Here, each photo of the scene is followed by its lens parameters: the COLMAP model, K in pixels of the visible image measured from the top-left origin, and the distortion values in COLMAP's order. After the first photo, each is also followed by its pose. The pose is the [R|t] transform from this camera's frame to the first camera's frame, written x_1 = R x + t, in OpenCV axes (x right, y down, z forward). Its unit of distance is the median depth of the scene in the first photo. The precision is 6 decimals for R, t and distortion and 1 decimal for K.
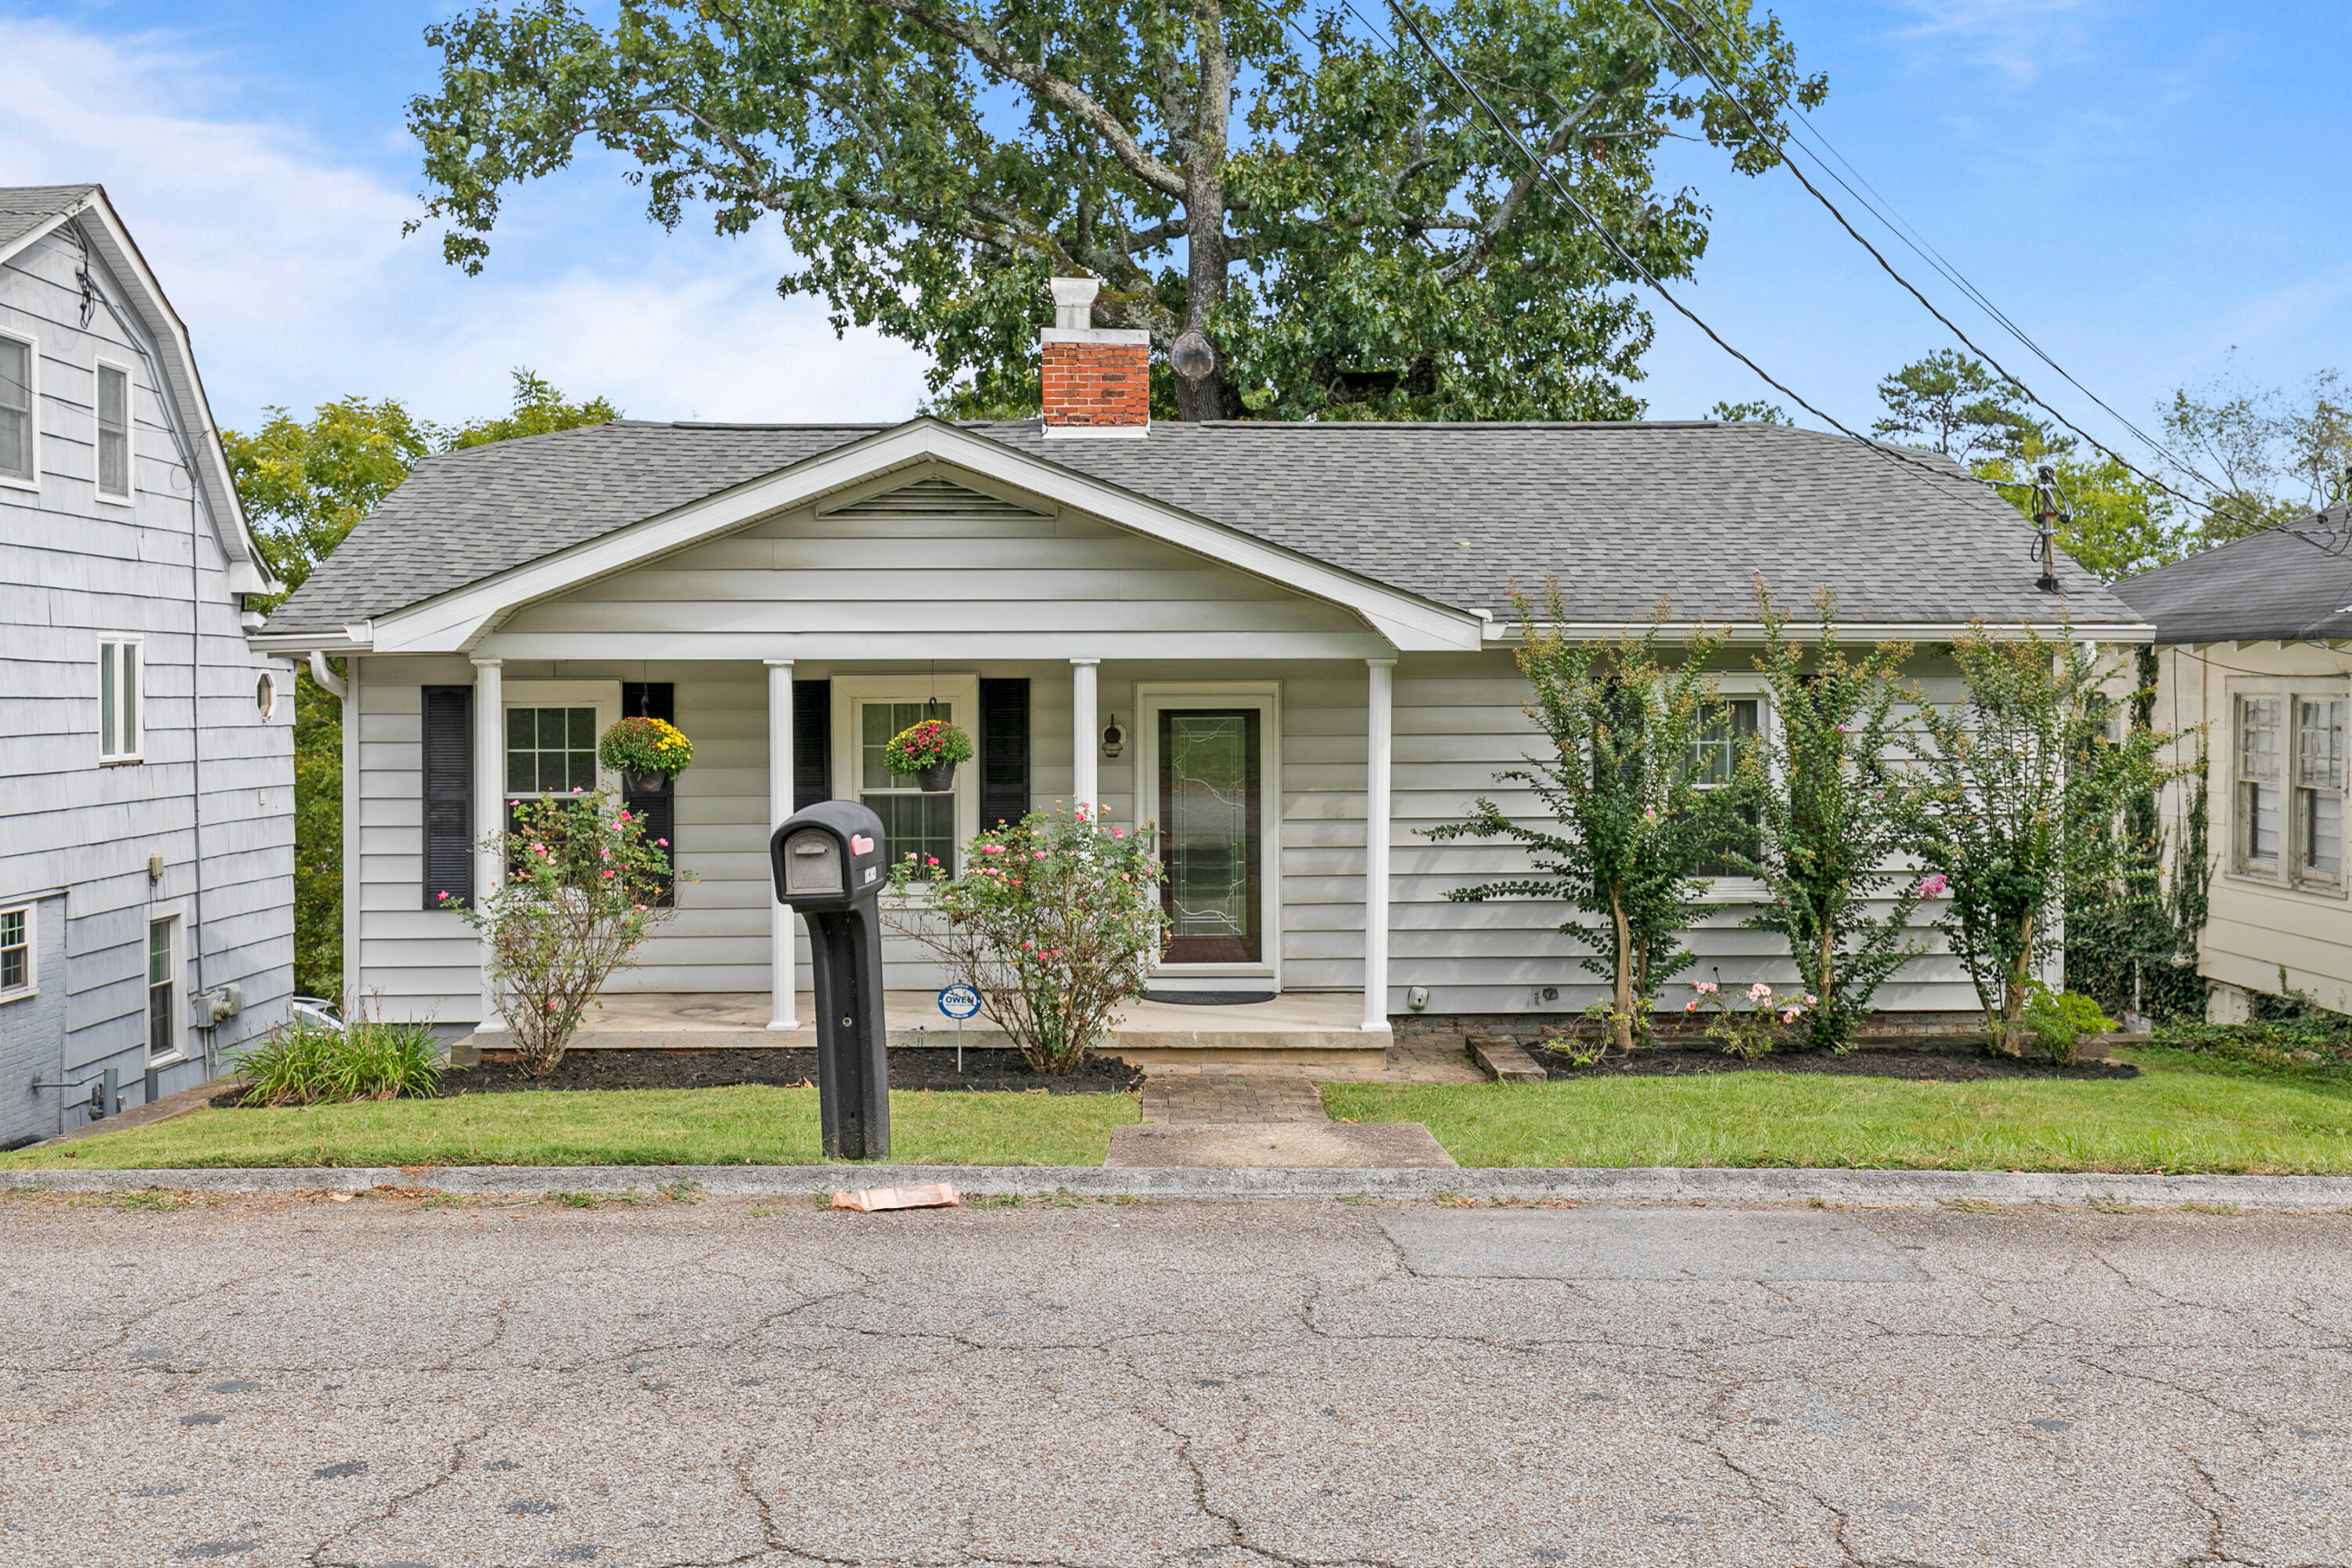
lens RADIAL K [[2340.2, 0, 1184.1], [0, 2340.2, 659.4], [0, 0, 1]] dist [0.012558, 0.000000]
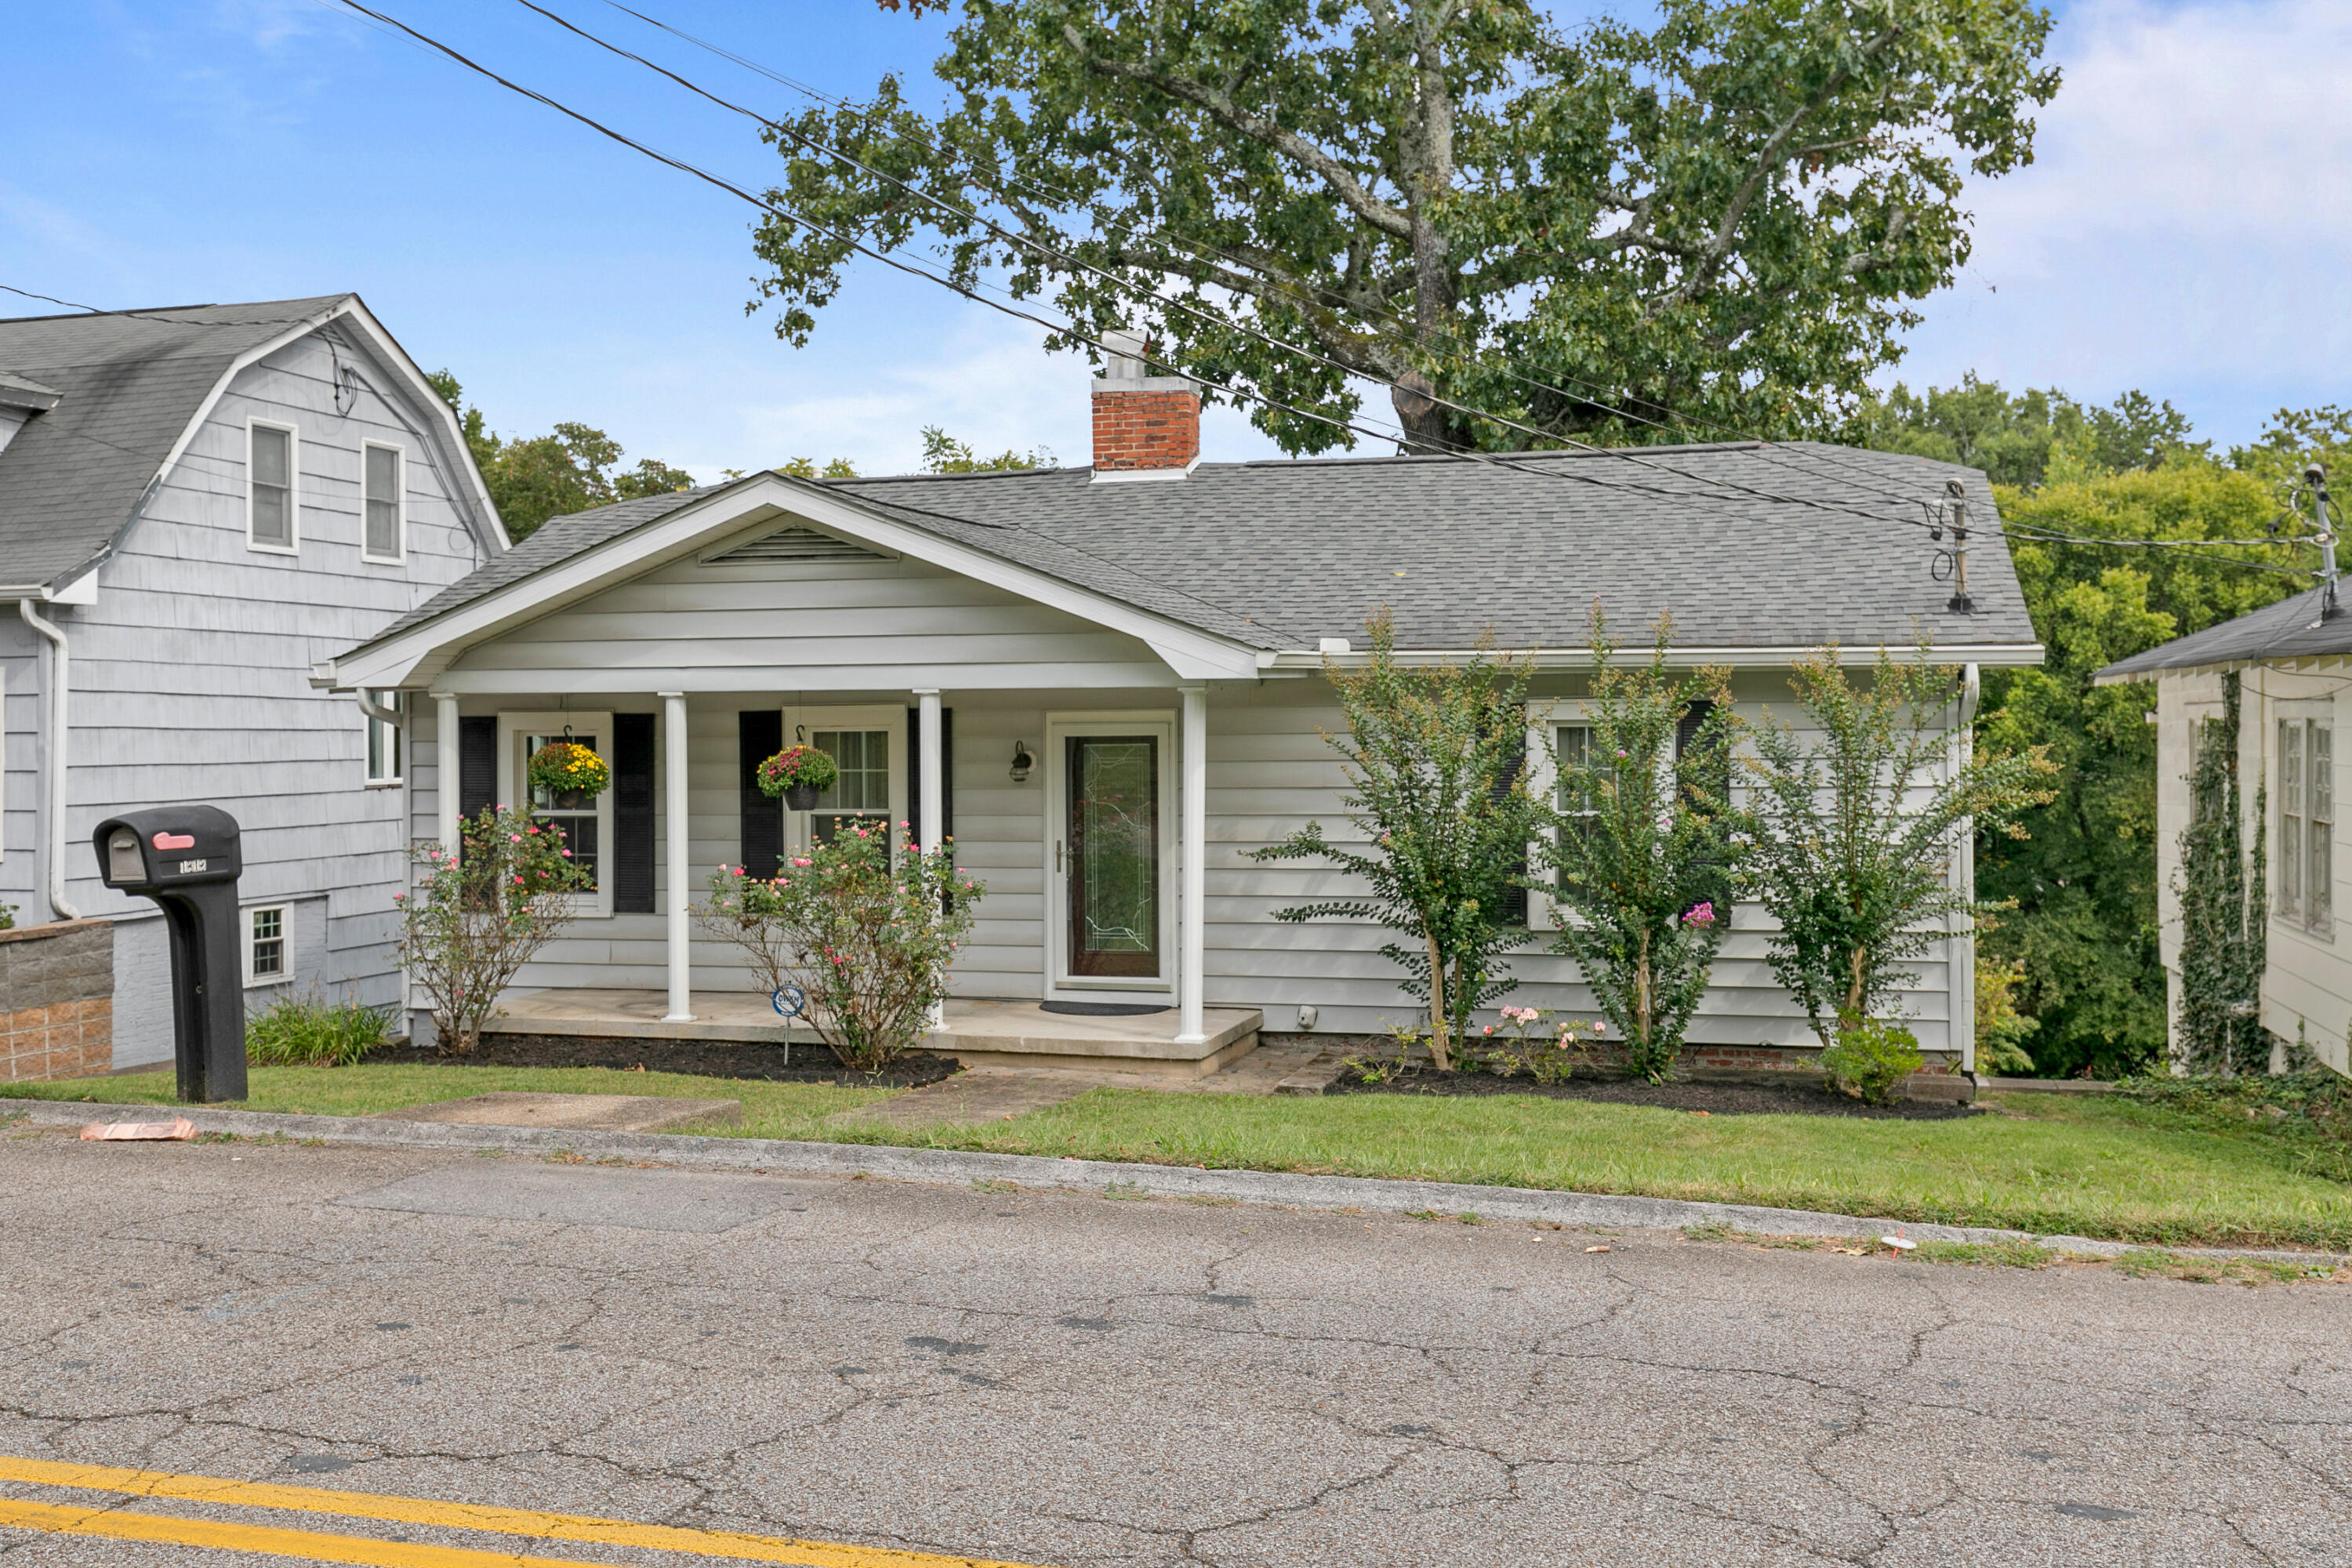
lens RADIAL K [[2340.2, 0, 1157.7], [0, 2340.2, 653.9], [0, 0, 1]] dist [0.012558, 0.000000]
pose [[0.957991, -0.011353, -0.286572, 0.334463], [0.006189, 0.999802, -0.018919, 0.004122], [0.286730, 0.016351, 0.957872, -0.007960]]
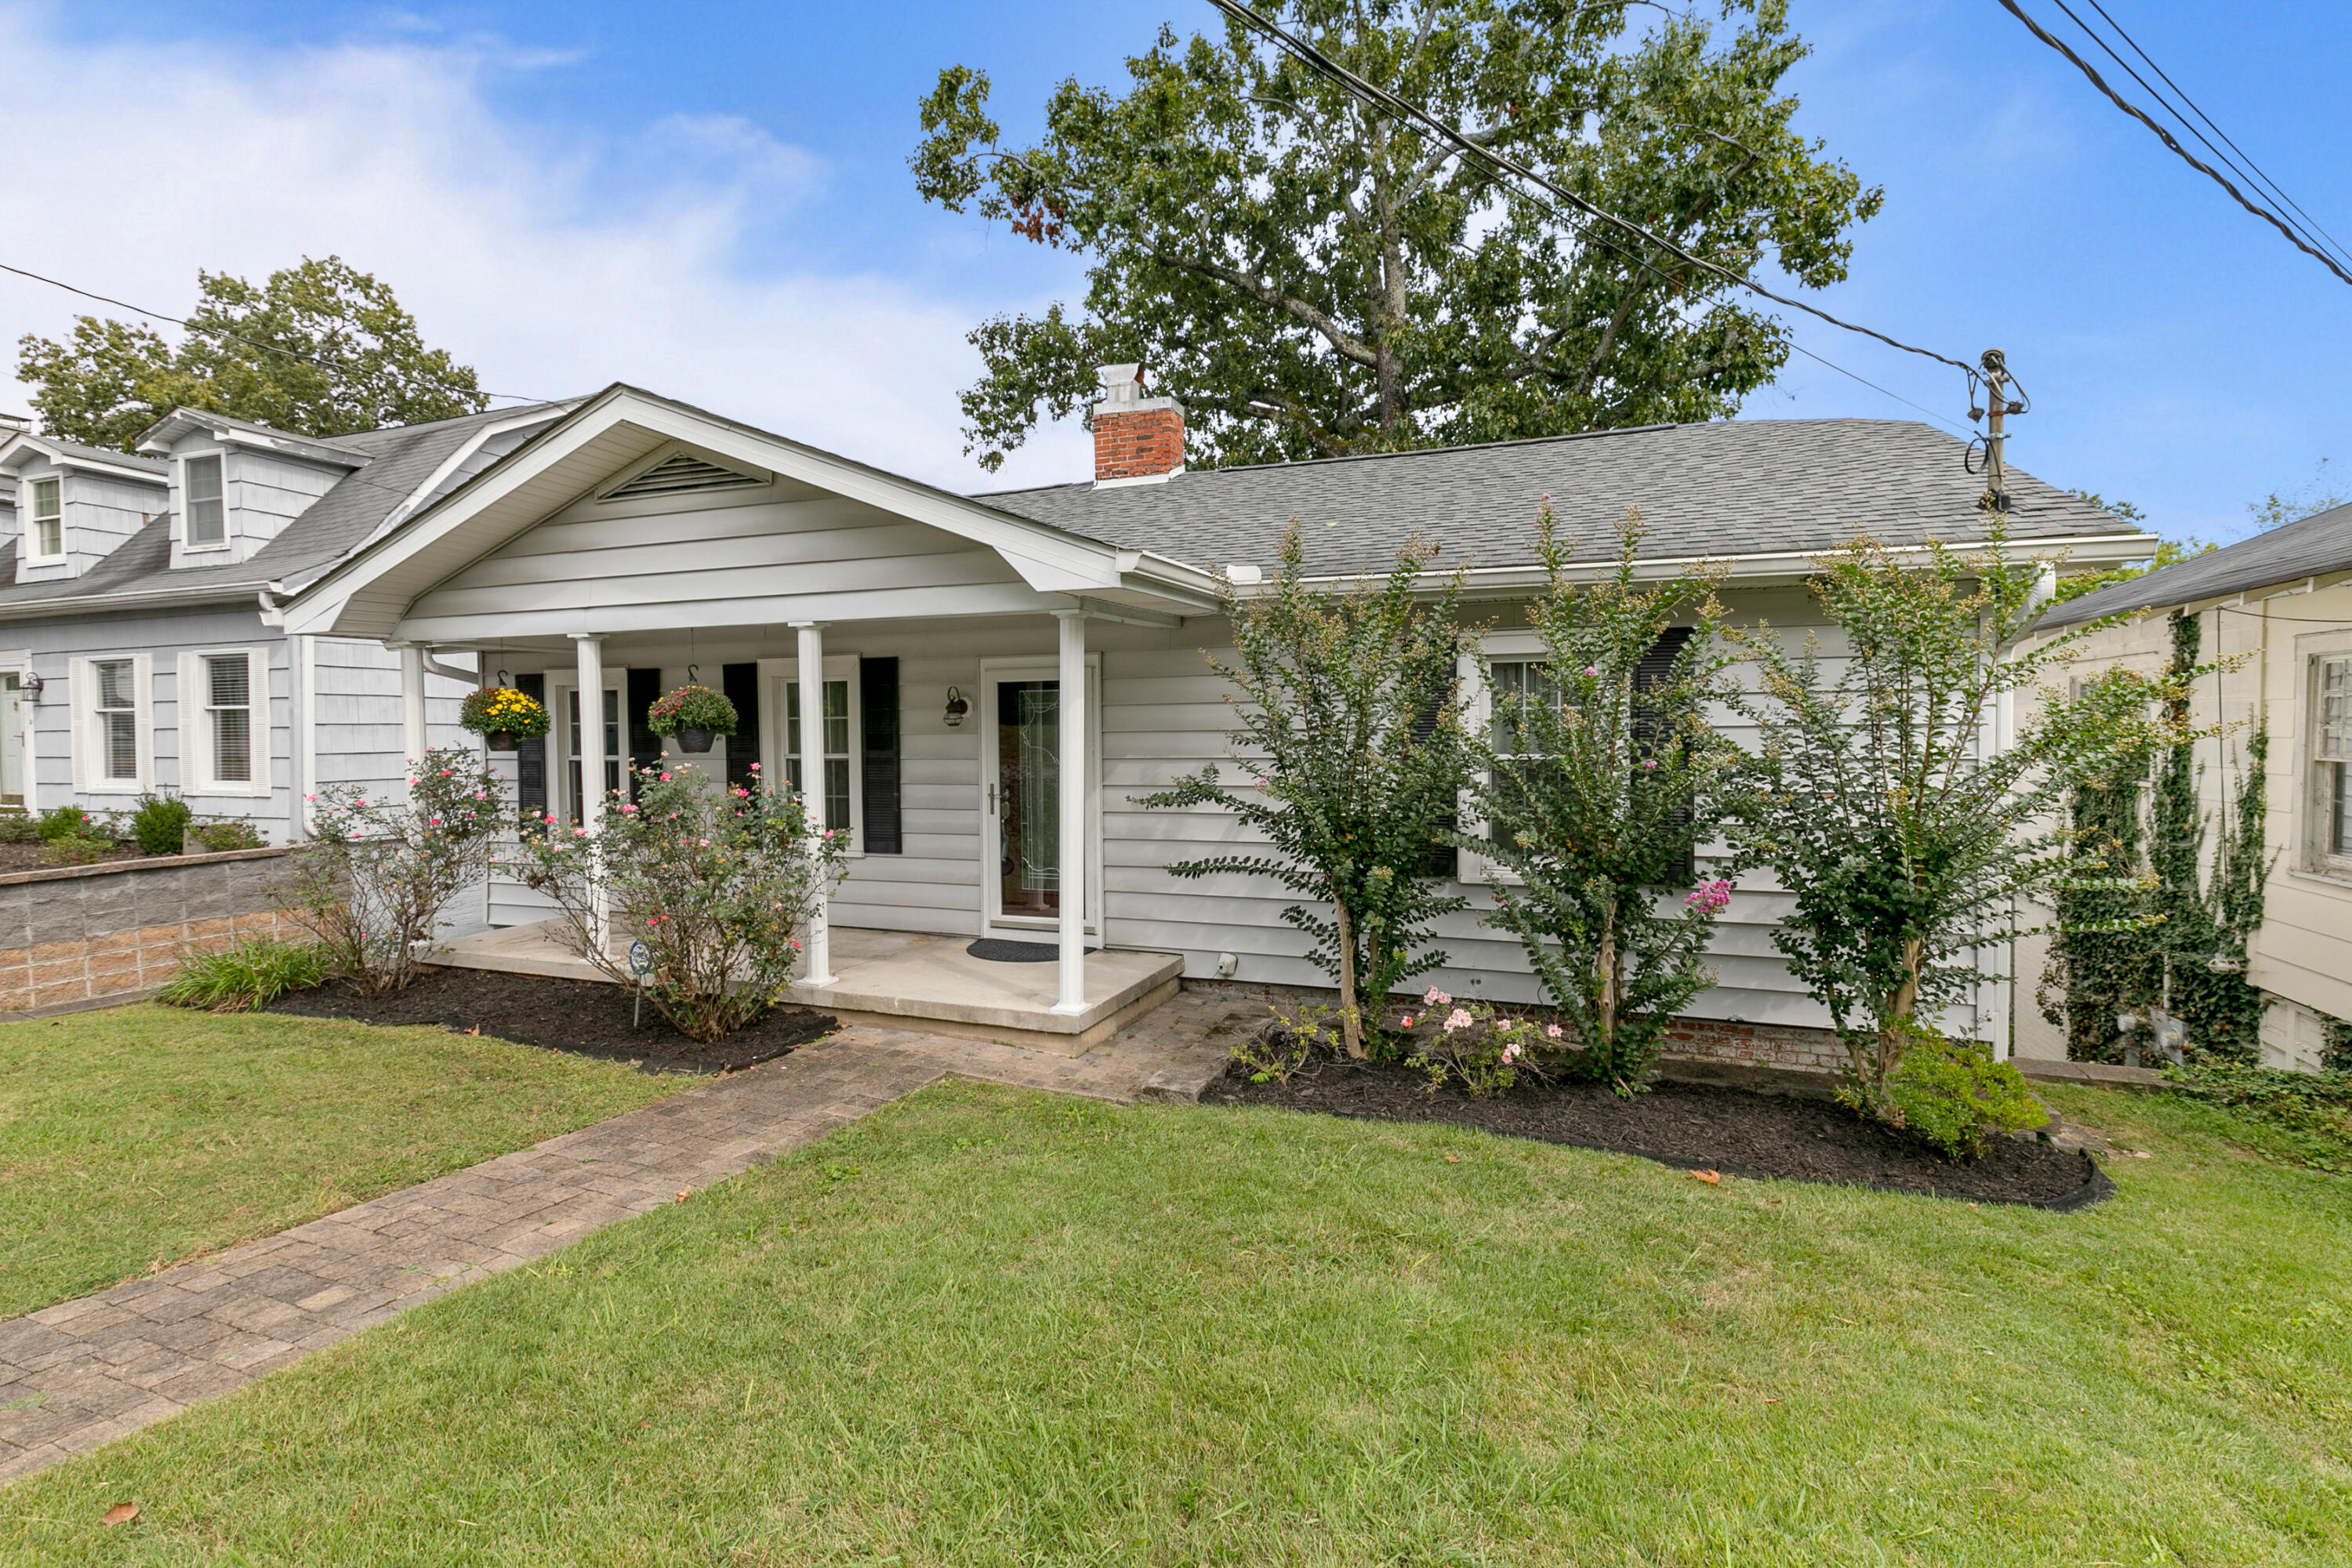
lens RADIAL K [[1088.5, 0, 1171.7], [0, 1088.5, 742.7], [0, 0, 1]] dist [0.010761, -0.002703]
pose [[0.925449, 0.002006, -0.378866, 0.255968], [0.008508, 0.999624, 0.026074, 0.036810], [0.378776, -0.027353, 0.925084, 0.560803]]
